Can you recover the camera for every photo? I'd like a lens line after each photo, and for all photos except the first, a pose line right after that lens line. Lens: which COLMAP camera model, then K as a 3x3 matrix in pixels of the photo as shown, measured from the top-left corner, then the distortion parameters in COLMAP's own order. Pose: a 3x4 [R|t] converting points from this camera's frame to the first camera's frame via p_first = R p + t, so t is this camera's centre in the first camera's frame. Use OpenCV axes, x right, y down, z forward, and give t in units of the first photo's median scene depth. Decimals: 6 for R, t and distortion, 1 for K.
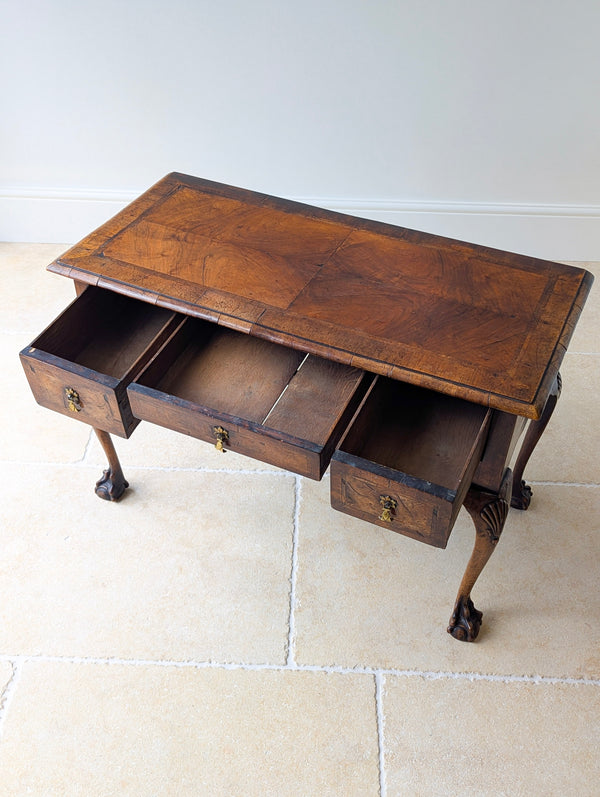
lens RADIAL K [[865.3, 0, 299.5], [0, 865.3, 403.8], [0, 0, 1]] dist [0.036834, 0.000000]
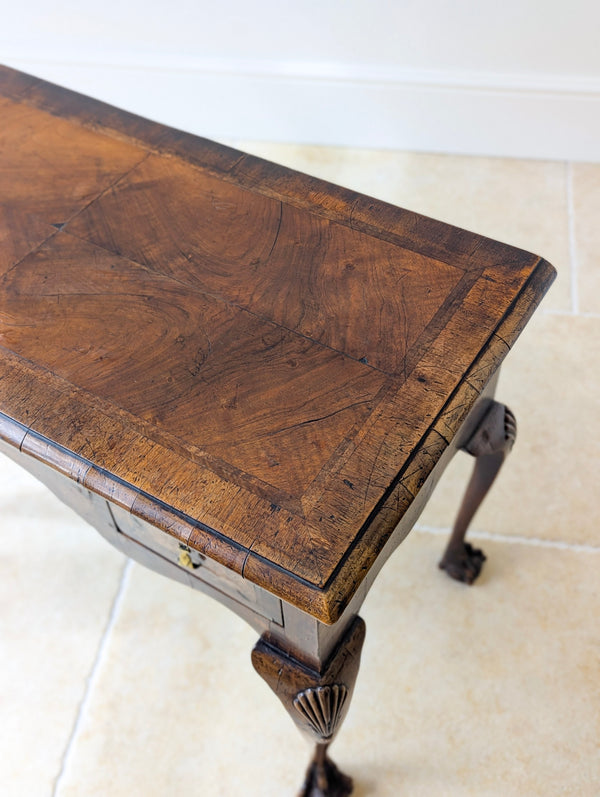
lens RADIAL K [[865.3, 0, 318.5], [0, 865.3, 399.9], [0, 0, 1]] dist [0.036834, 0.000000]
pose [[0.992732, 0.063398, -0.102297, 0.250197], [-0.045596, 0.984763, 0.167818, -0.148653], [0.111378, -0.161934, 0.980496, 0.446898]]
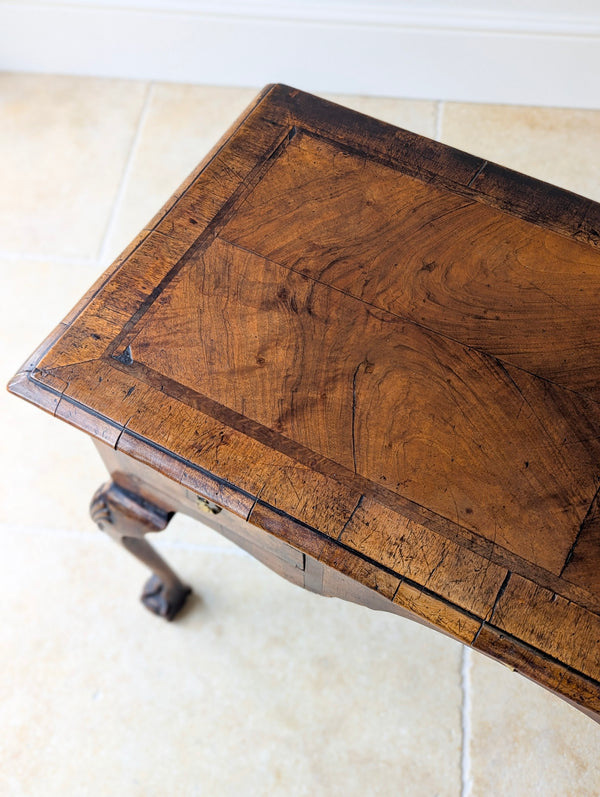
lens RADIAL K [[865.3, 0, 296.2], [0, 865.3, 391.0], [0, 0, 1]] dist [0.036834, 0.000000]
pose [[0.996156, 0.049074, -0.072557, -0.106149], [-0.024165, 0.950146, 0.310867, -0.294621], [0.084195, -0.307919, 0.947680, 0.572835]]
